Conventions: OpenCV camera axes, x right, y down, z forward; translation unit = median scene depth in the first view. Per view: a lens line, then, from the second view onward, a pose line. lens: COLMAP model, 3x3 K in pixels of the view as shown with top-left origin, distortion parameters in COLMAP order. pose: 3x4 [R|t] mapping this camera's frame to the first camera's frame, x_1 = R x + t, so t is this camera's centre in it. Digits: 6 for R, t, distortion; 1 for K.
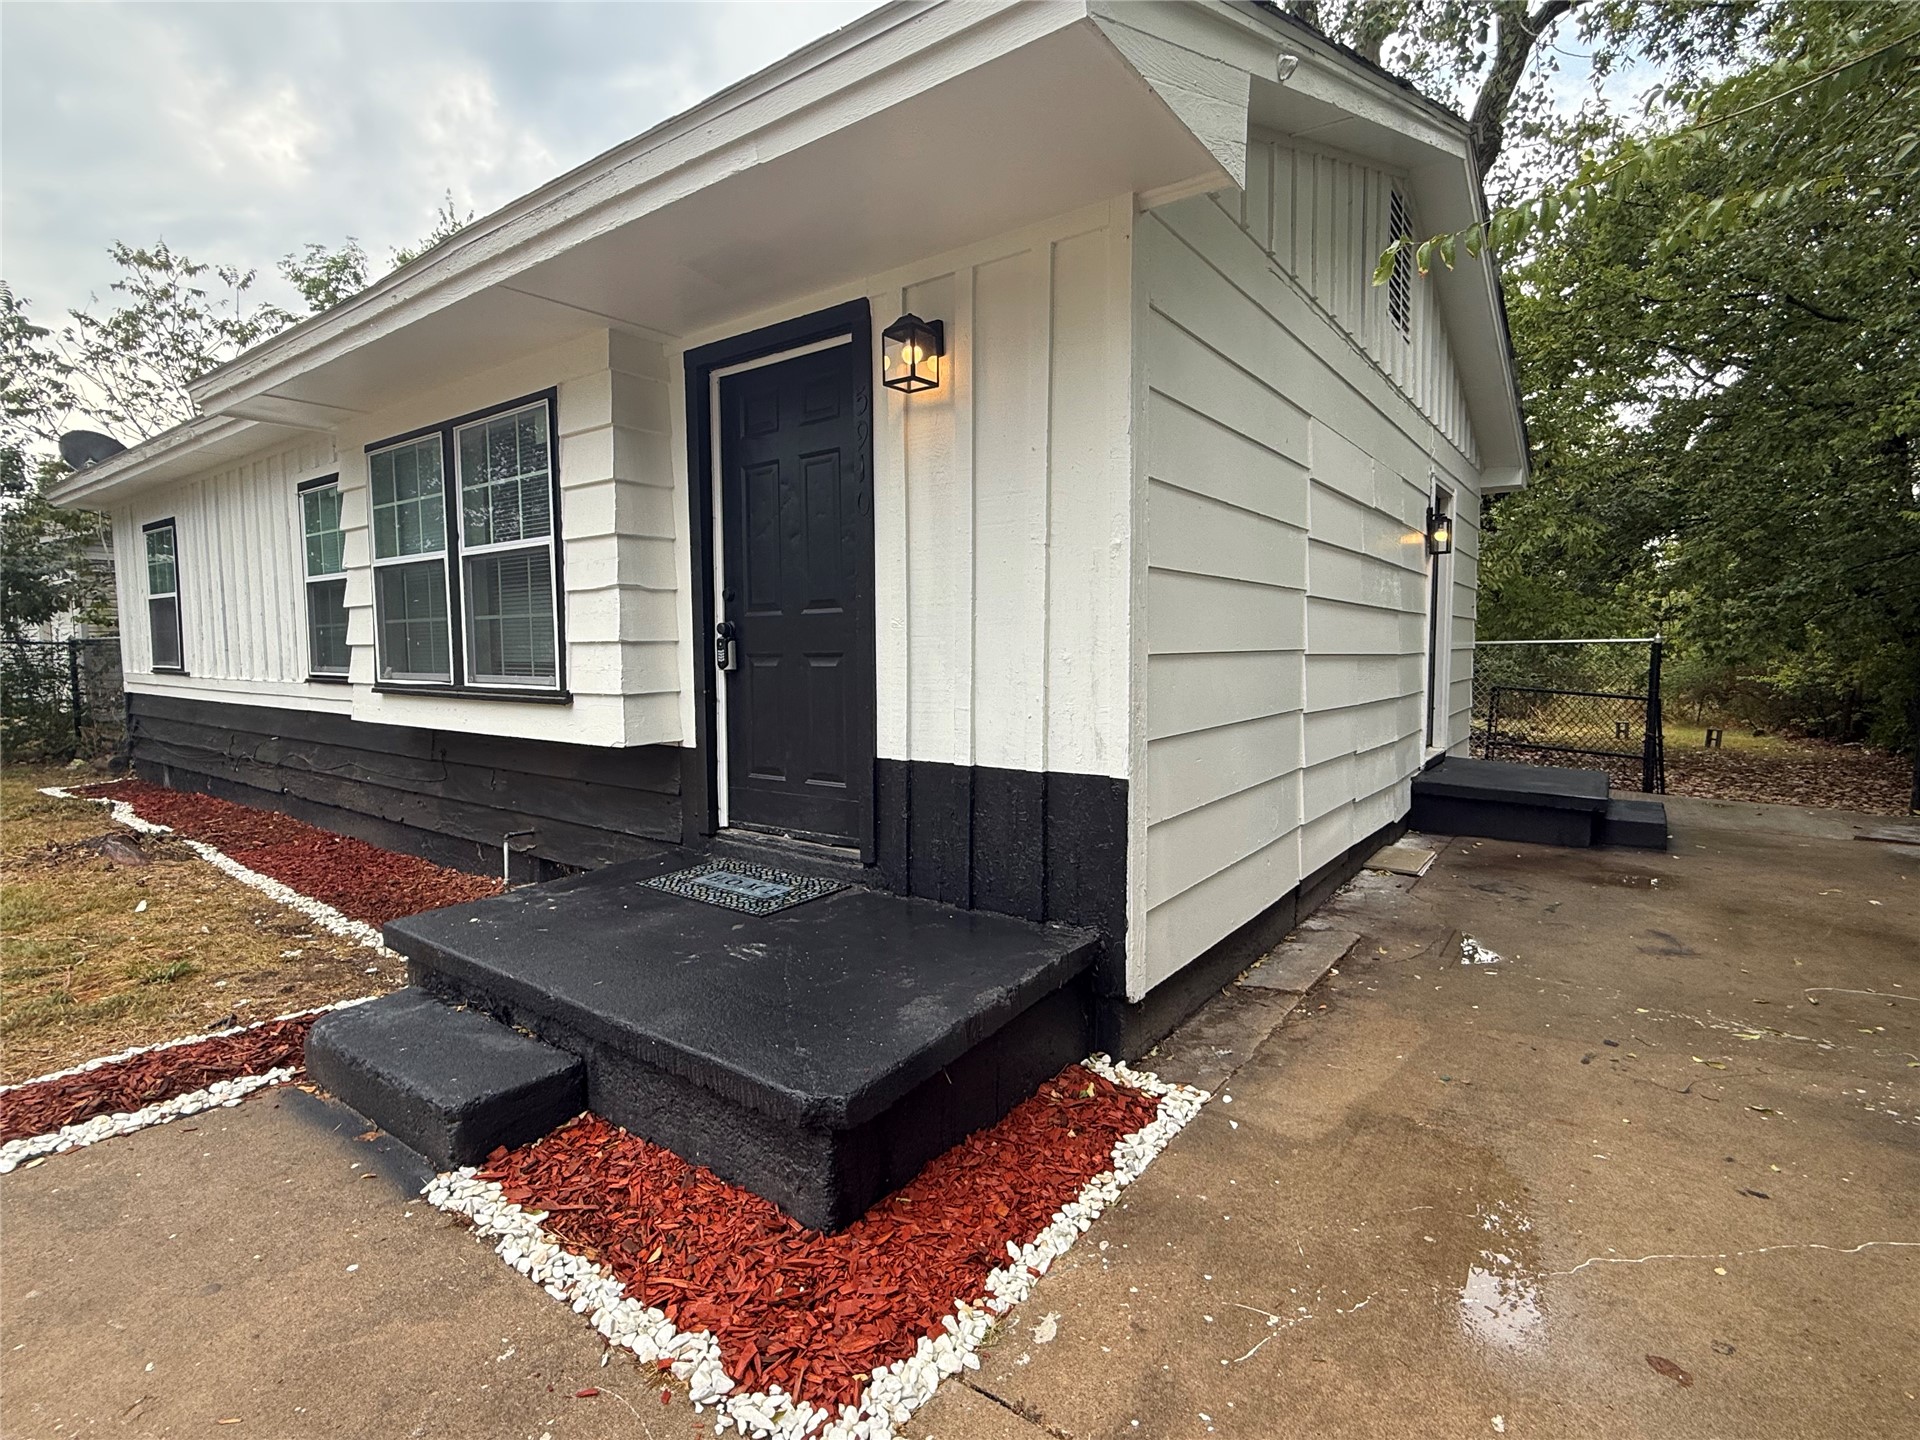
lens RADIAL K [[923.7, 0, 960.0], [0, 923.7, 720.0], [0, 0, 1]] dist [-0.002066, 0.000221]
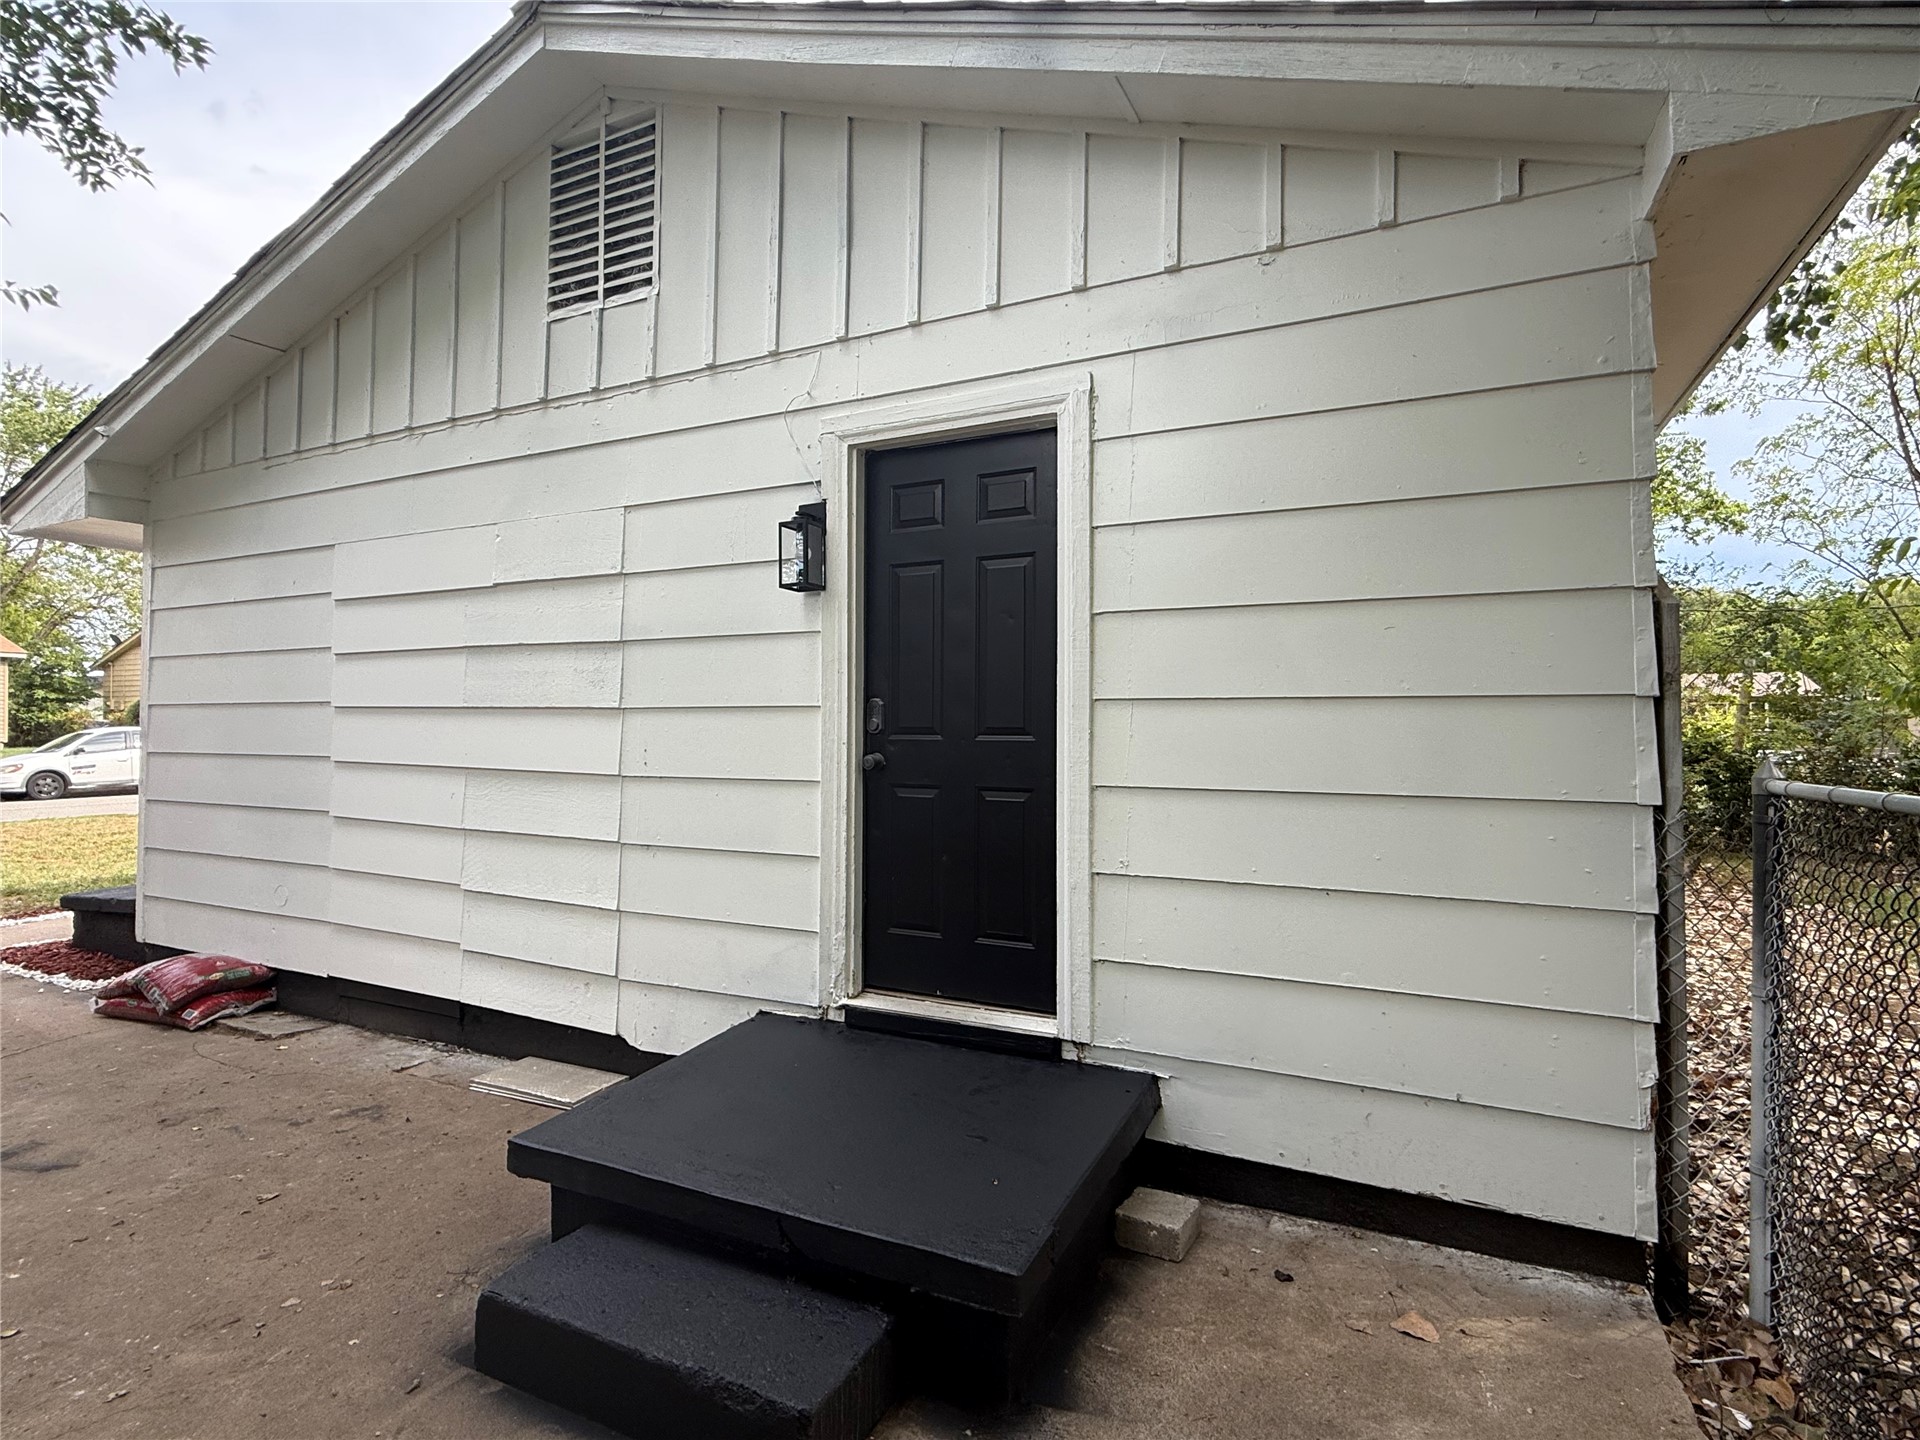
lens RADIAL K [[951.6, 0, 960.0], [0, 951.6, 720.0], [0, 0, 1]] dist [-0.002075, -0.000084]
pose [[0.183597, -0.006185, -0.982982, 1.696244], [-0.085943, 0.996050, -0.022319, -0.165814], [0.979237, 0.088578, 0.182341, 1.599281]]
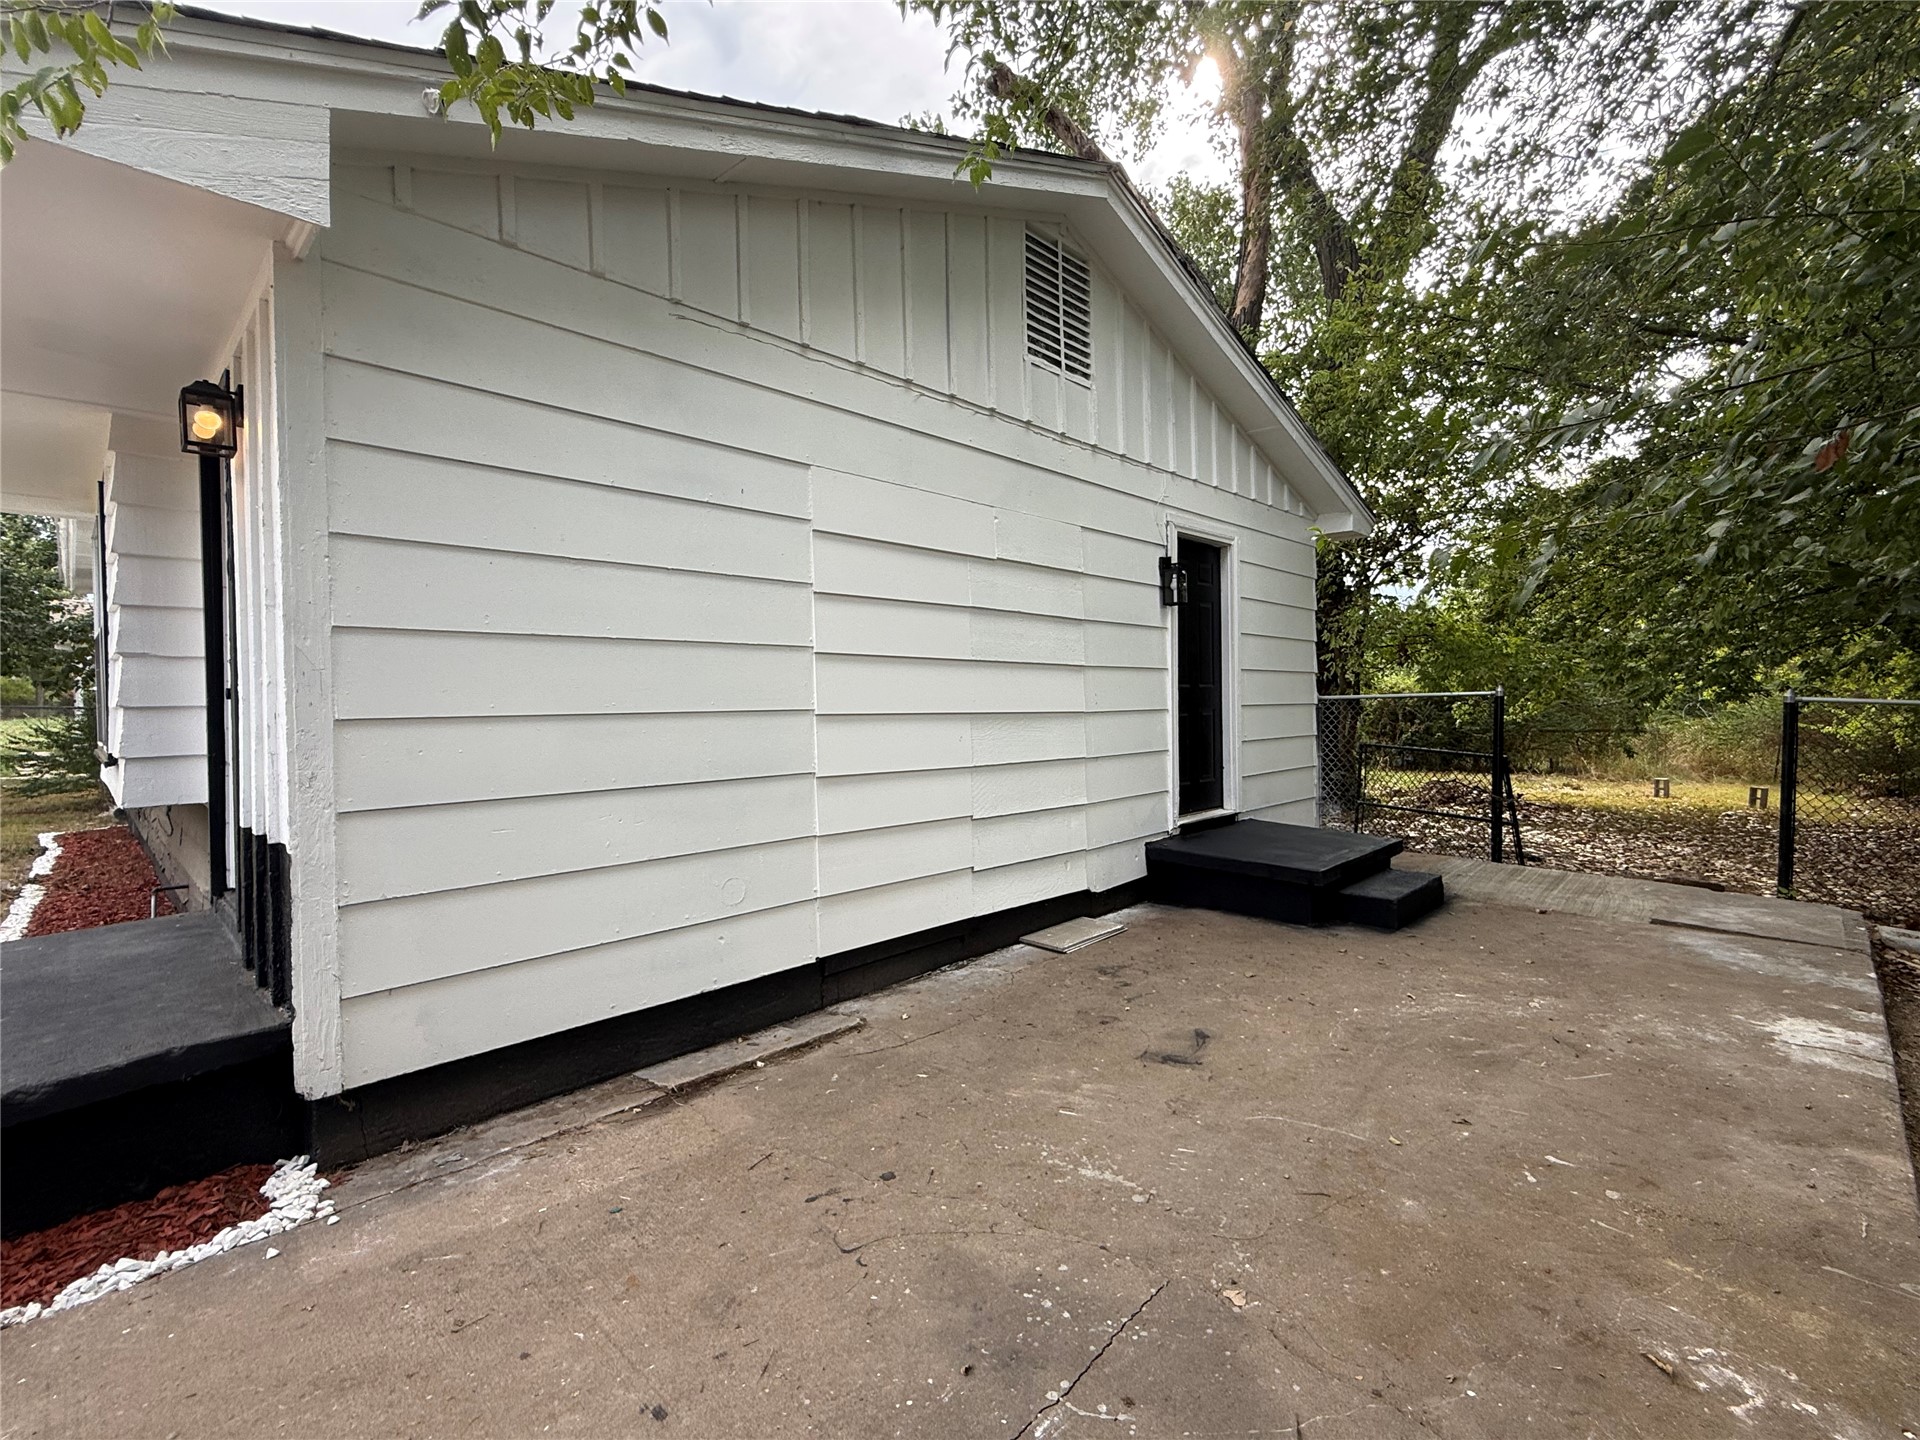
lens RADIAL K [[870.9, 0, 960.9], [0, 870.9, 719.7], [0, 0, 1]] dist [-0.002343, -0.000033]
pose [[0.990711, -0.007461, -0.135776, 0.683763], [-0.000981, 0.998076, -0.062002, -0.011724], [0.135978, 0.061559, 0.988798, 0.154973]]
